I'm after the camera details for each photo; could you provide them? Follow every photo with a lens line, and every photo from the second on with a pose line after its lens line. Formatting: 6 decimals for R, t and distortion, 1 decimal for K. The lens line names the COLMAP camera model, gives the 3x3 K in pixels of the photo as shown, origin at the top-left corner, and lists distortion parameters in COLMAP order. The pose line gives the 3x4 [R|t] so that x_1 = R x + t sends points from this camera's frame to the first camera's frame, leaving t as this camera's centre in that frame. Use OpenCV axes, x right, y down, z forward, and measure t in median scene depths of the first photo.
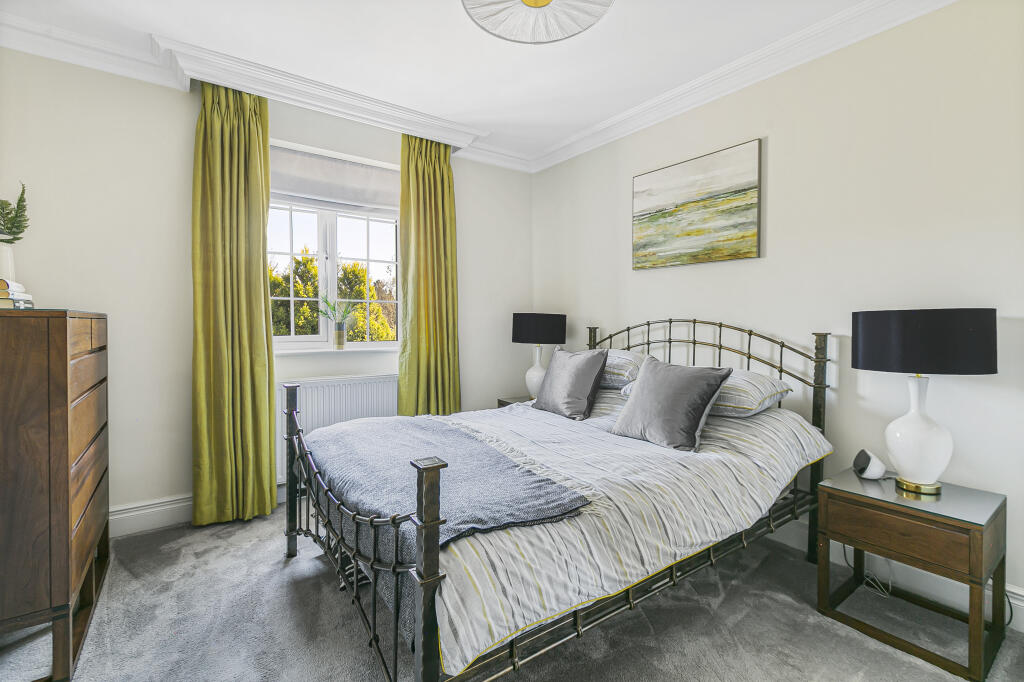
lens RADIAL K [[465.7, 0, 513.1], [0, 465.7, 326.2], [0, 0, 1]] dist [-0.001169, -0.000225]
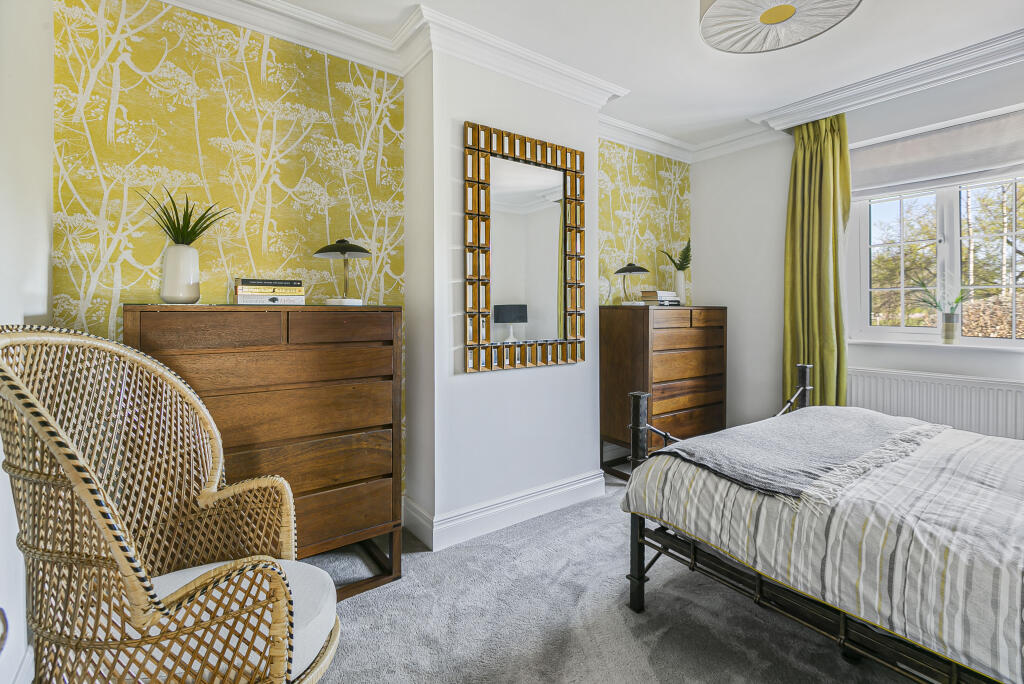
lens RADIAL K [[467.8, 0, 509.5], [0, 467.8, 310.1], [0, 0, 1]] dist [0.000090, -0.000122]
pose [[-0.003949, -0.000493, -0.999992, 0.936423], [-0.014611, 0.999893, -0.000436, -0.002390], [0.999885, 0.014609, -0.003956, 0.325061]]
